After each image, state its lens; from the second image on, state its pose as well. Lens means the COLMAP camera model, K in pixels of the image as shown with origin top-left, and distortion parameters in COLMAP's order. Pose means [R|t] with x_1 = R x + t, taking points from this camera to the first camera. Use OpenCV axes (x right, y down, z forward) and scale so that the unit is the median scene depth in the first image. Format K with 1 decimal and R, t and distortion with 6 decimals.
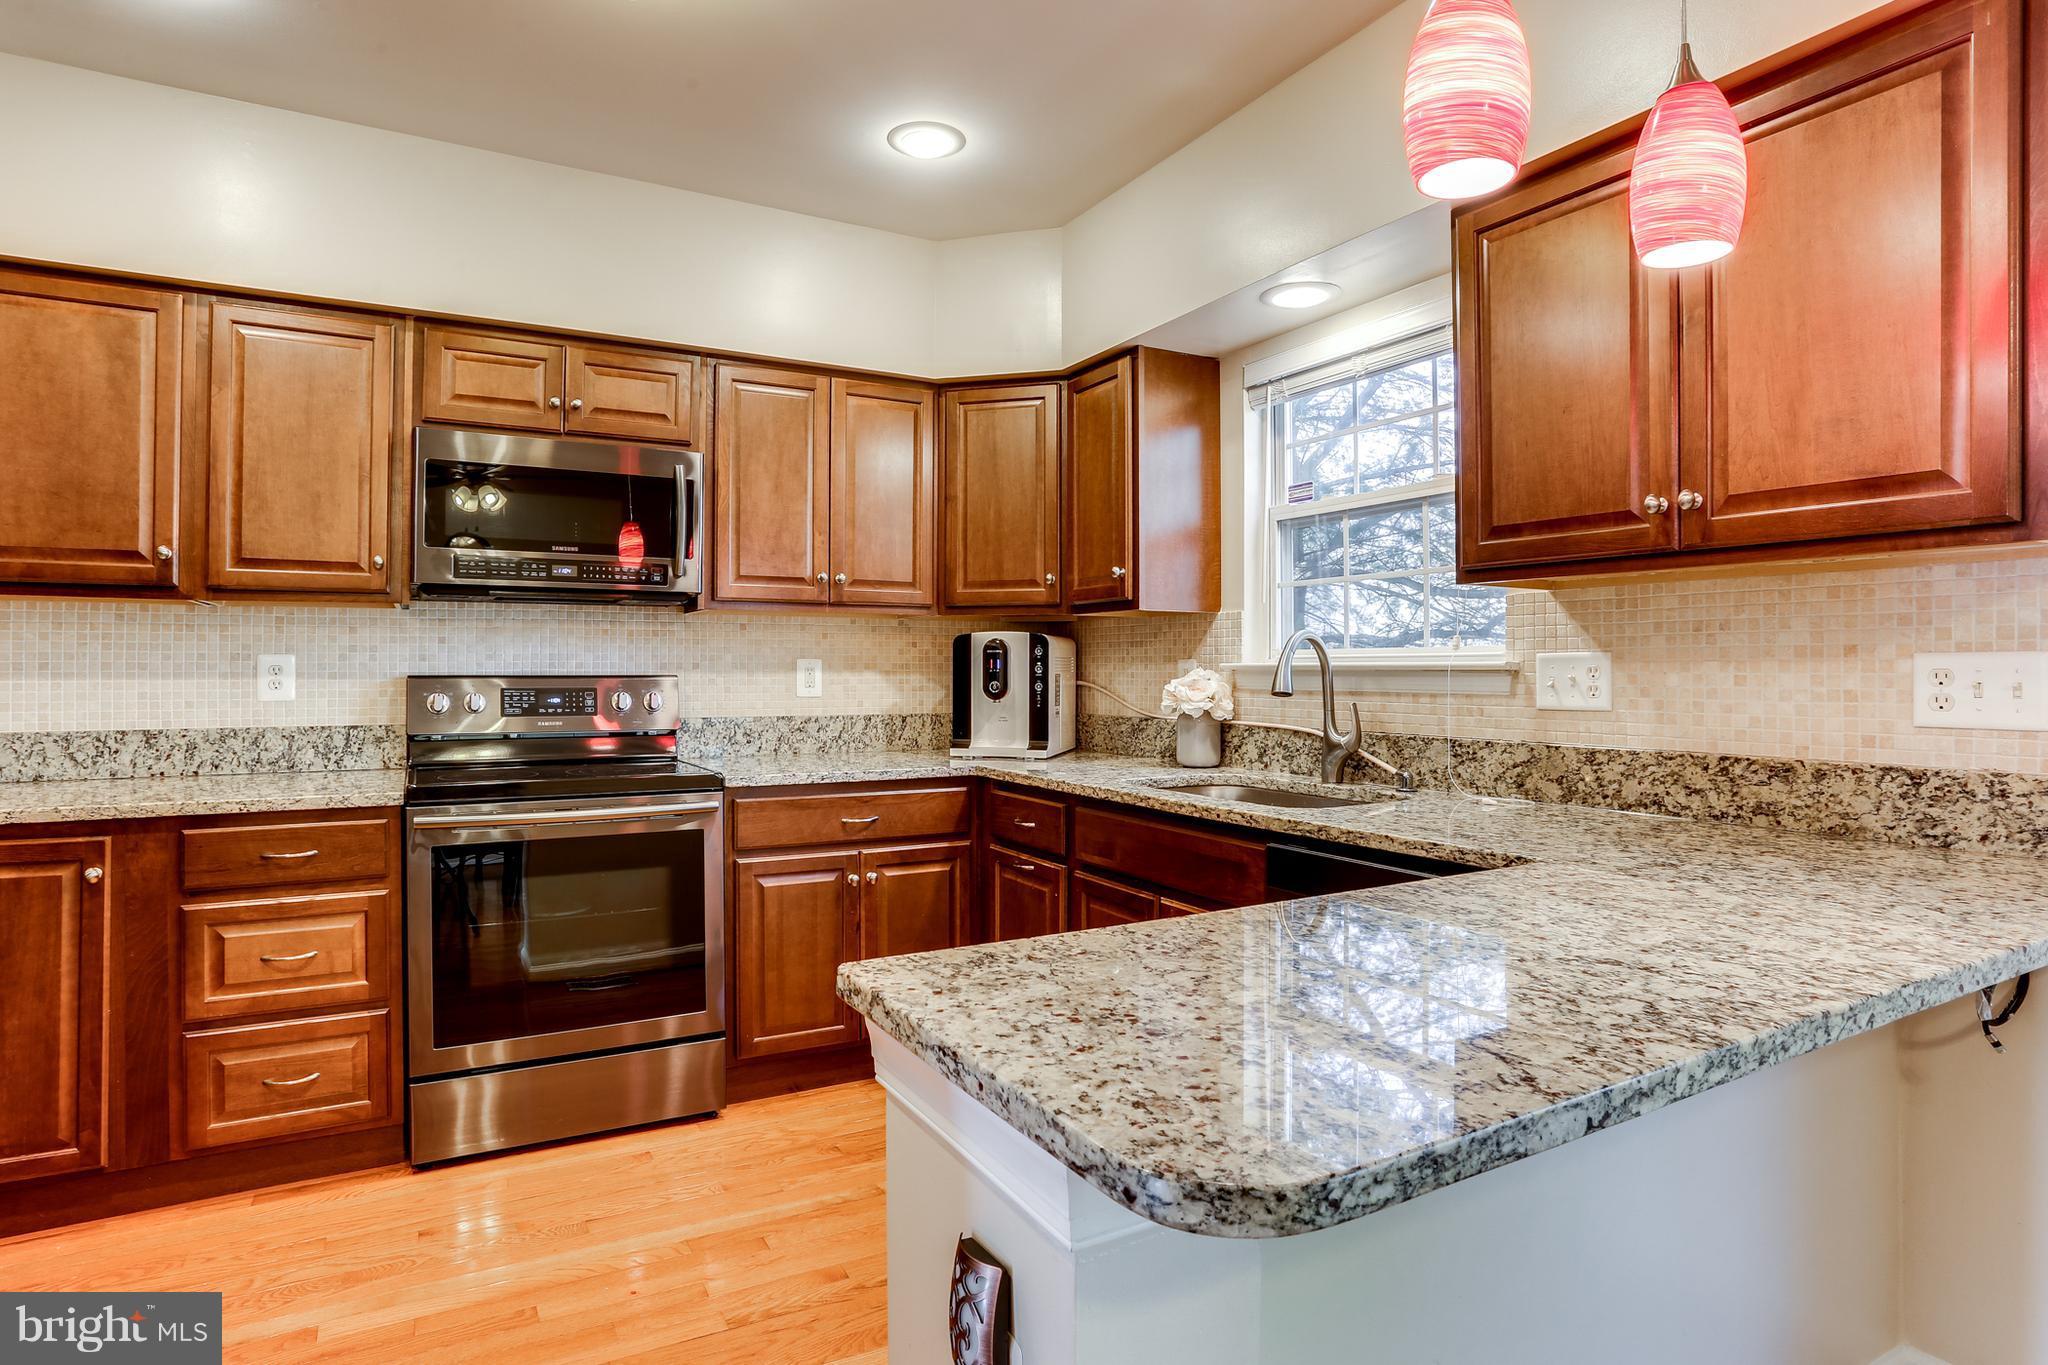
lens RADIAL K [[1086.8, 0, 1014.5], [0, 1086.8, 656.5], [0, 0, 1]] dist [-0.036659, 0.003497]
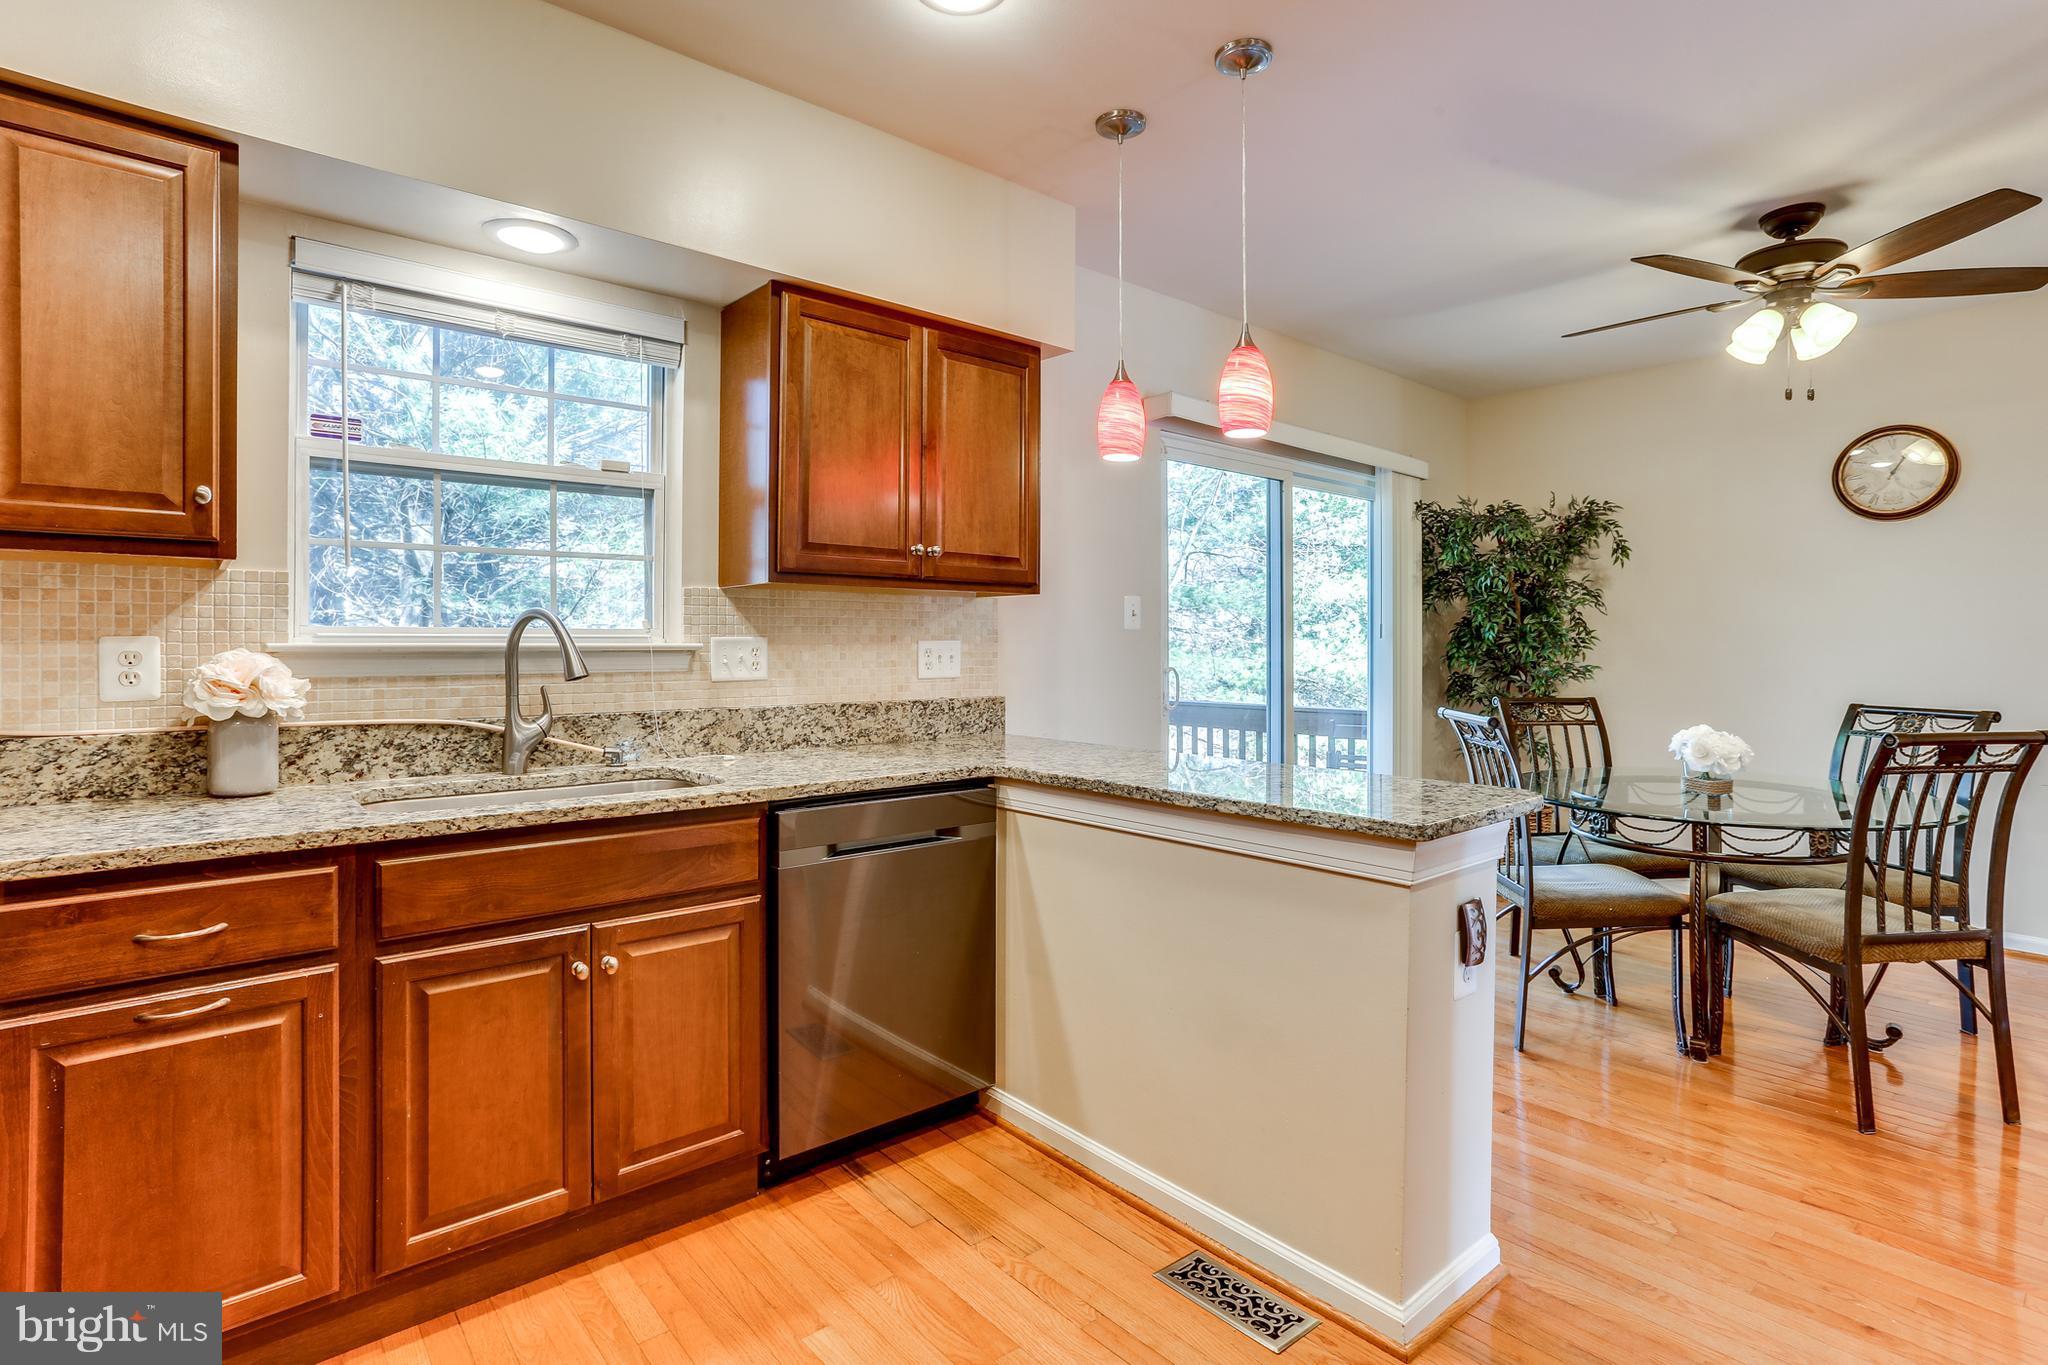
lens RADIAL K [[1040.8, 0, 989.8], [0, 1040.8, 639.4], [0, 0, 1]] dist [0.005721, 0.006602]
pose [[-0.170060, 0.001293, 0.985433, -0.845393], [-0.013514, 0.999902, -0.003644, -0.000130], [-0.985341, -0.013937, -0.170026, 0.984903]]
